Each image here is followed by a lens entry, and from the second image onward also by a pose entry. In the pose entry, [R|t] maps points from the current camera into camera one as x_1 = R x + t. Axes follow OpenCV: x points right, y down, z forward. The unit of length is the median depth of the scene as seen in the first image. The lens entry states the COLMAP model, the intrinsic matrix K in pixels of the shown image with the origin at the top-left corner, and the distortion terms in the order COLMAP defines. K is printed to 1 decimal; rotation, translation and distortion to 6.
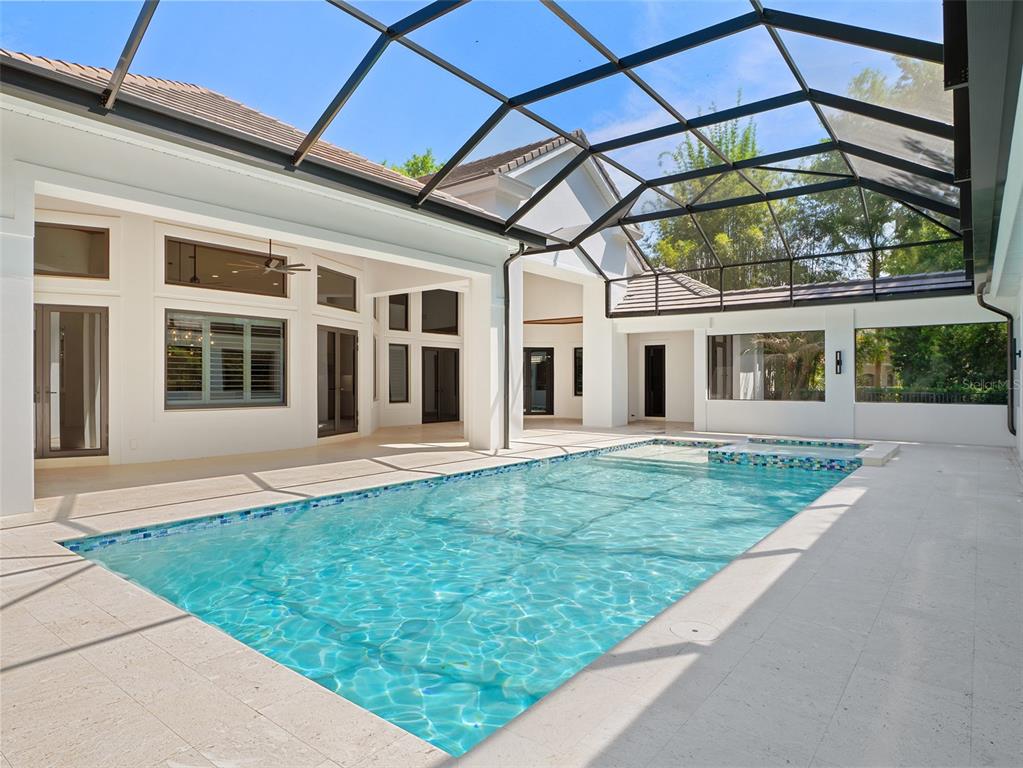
lens RADIAL K [[609.4, 0, 513.9], [0, 609.4, 383.0], [0, 0, 1]] dist [-0.026316, 0.007003]
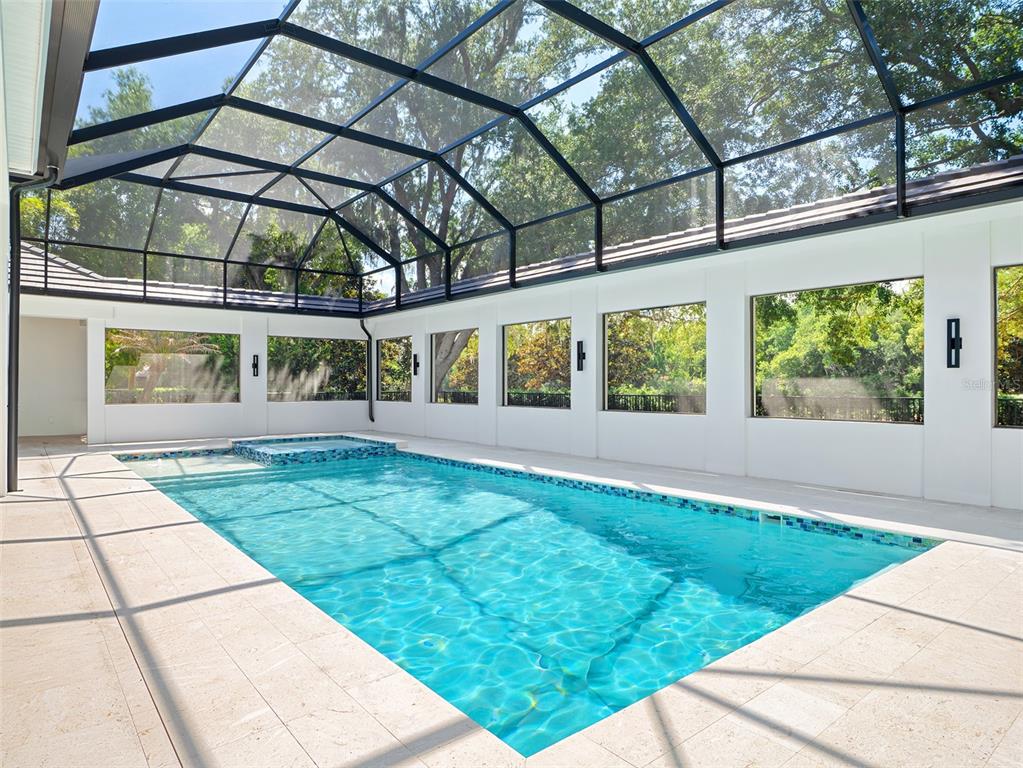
lens RADIAL K [[609.4, 0, 504.8], [0, 609.4, 384.2], [0, 0, 1]] dist [-0.026316, 0.007003]
pose [[0.234794, -0.000437, 0.972045, -0.381861], [0.002089, 0.999998, -0.000055, 0.000367], [-0.972043, 0.002044, 0.234794, 0.293569]]
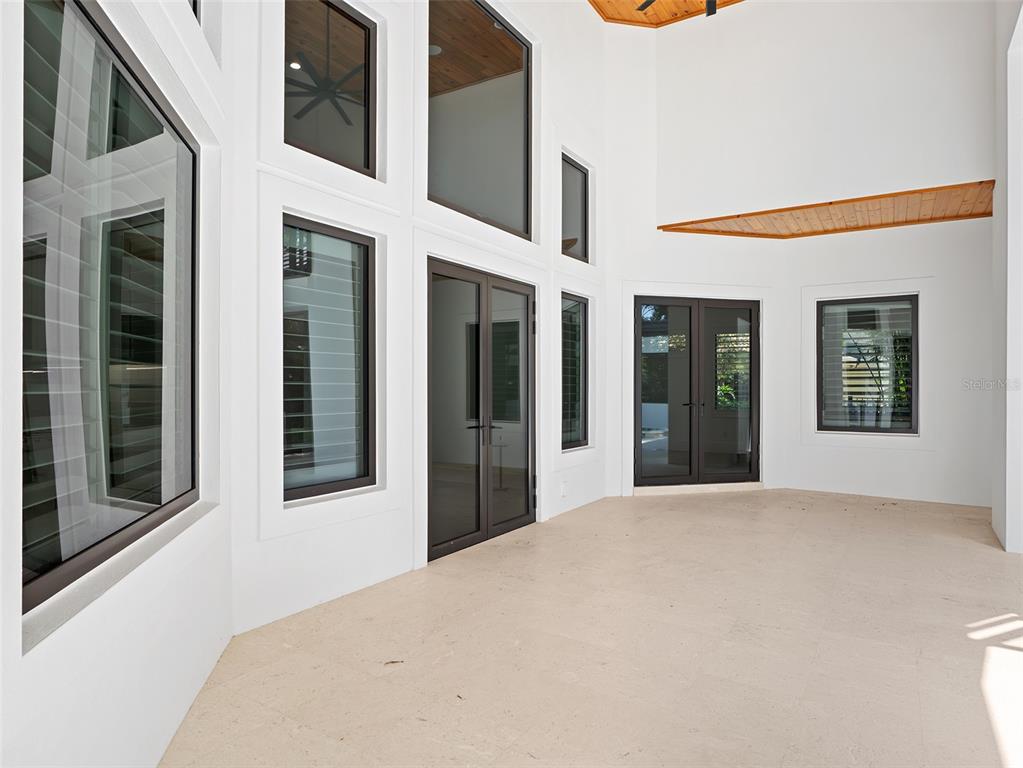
lens RADIAL K [[609.4, 0, 511.2], [0, 609.4, 382.6], [0, 0, 1]] dist [-0.026316, 0.007003]
pose [[0.995947, 0.003491, 0.089871, -0.164935], [-0.003305, 0.999992, -0.002216, -0.009117], [-0.089878, 0.001910, 0.995951, 0.887302]]
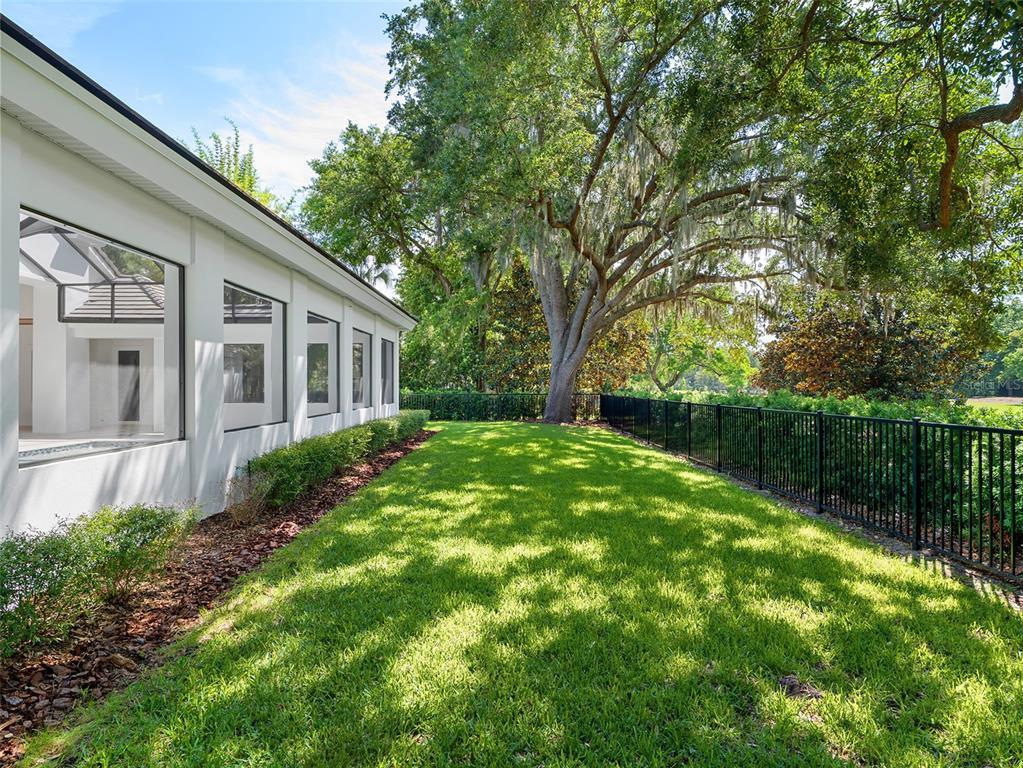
lens RADIAL K [[609.4, 0, 511.7], [0, 609.4, 387.0], [0, 0, 1]] dist [-0.026316, 0.007003]
pose [[0.795887, -0.001969, 0.605442, 0.165367], [0.003368, 0.999994, -0.001175, 0.001995], [-0.605435, 0.002975, 0.795889, -0.247177]]
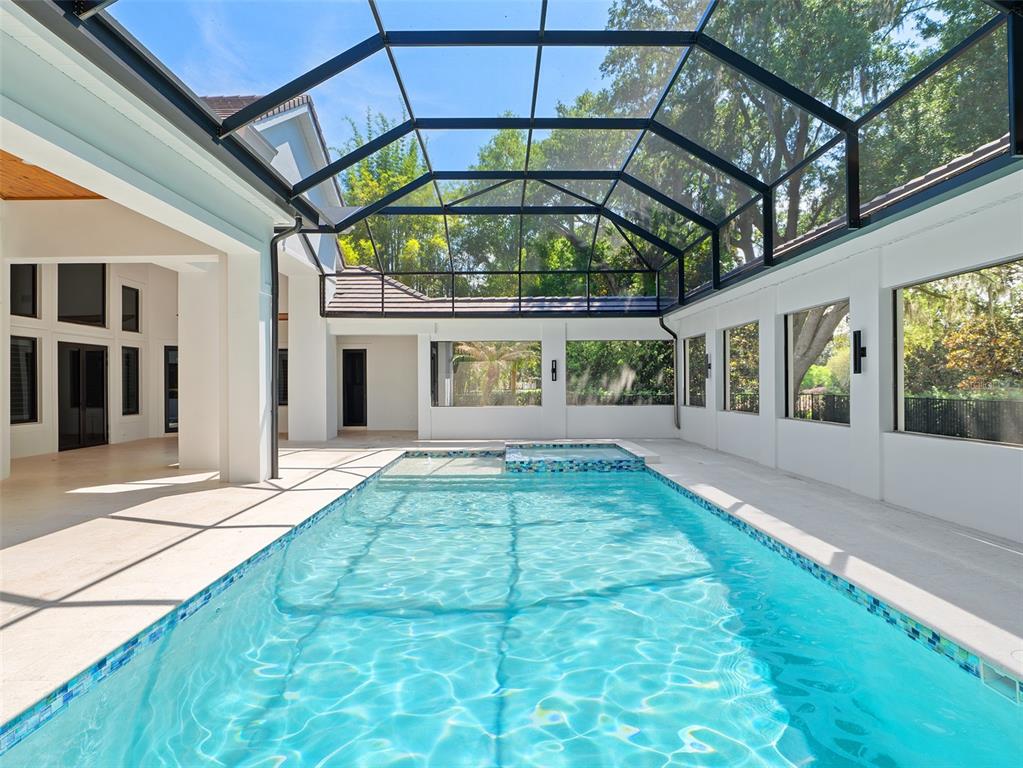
lens RADIAL K [[609.4, 0, 507.8], [0, 609.4, 379.8], [0, 0, 1]] dist [-0.026316, 0.007003]
pose [[0.790362, -0.000259, 0.612640, -0.197141], [0.007378, 0.999931, -0.009095, -0.006800], [-0.612595, 0.011708, 0.790310, 0.161322]]
